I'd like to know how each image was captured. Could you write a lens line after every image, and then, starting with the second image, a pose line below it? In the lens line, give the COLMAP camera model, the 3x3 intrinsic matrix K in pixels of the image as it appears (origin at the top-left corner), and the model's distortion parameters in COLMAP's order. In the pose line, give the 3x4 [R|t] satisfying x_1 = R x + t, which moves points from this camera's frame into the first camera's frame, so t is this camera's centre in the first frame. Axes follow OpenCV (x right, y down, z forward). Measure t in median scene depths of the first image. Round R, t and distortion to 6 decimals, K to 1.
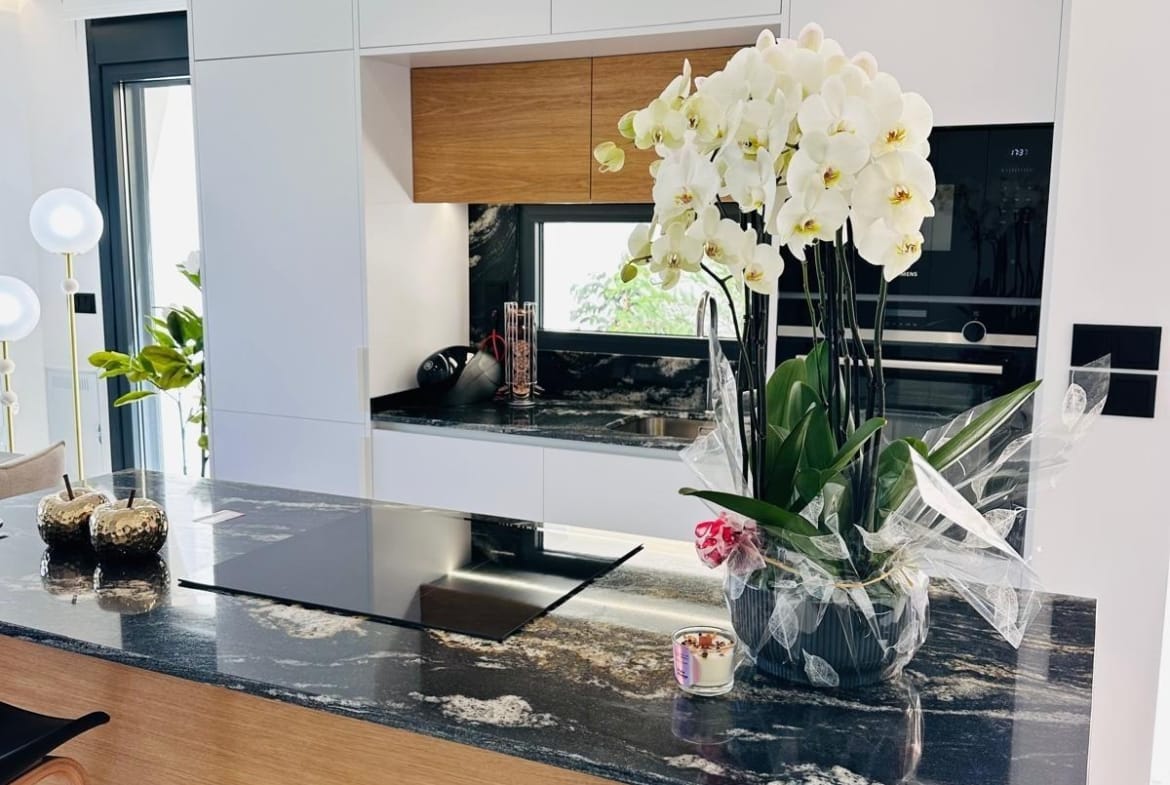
lens RADIAL K [[1083.9, 0, 585.0], [0, 1083.9, 392.5], [0, 0, 1]] dist [0.078604, 0.000635]
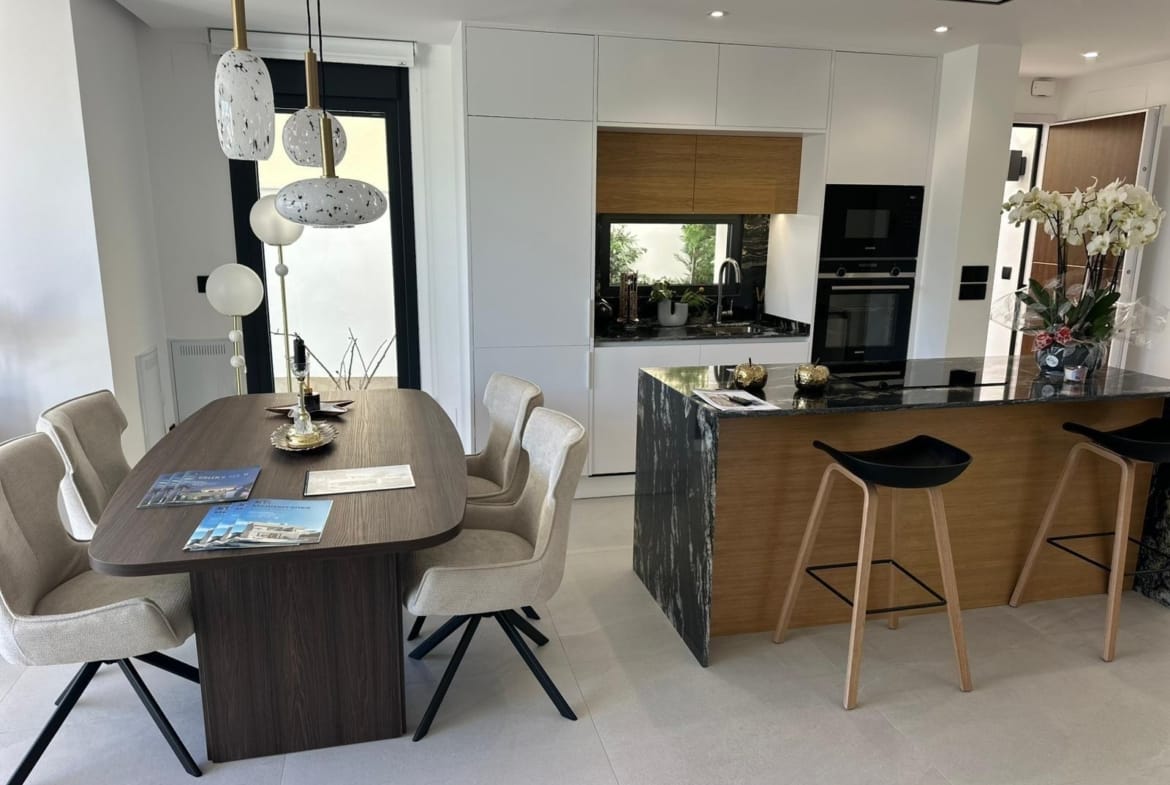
lens RADIAL K [[807.6, 0, 585.0], [0, 807.6, 392.5], [0, 0, 1]] dist [0.107612, -0.136258]
pose [[0.774599, -0.130546, 0.618833, -1.066894], [0.085686, 0.991105, 0.101825, -0.027965], [-0.626621, -0.025848, 0.778895, 0.015718]]
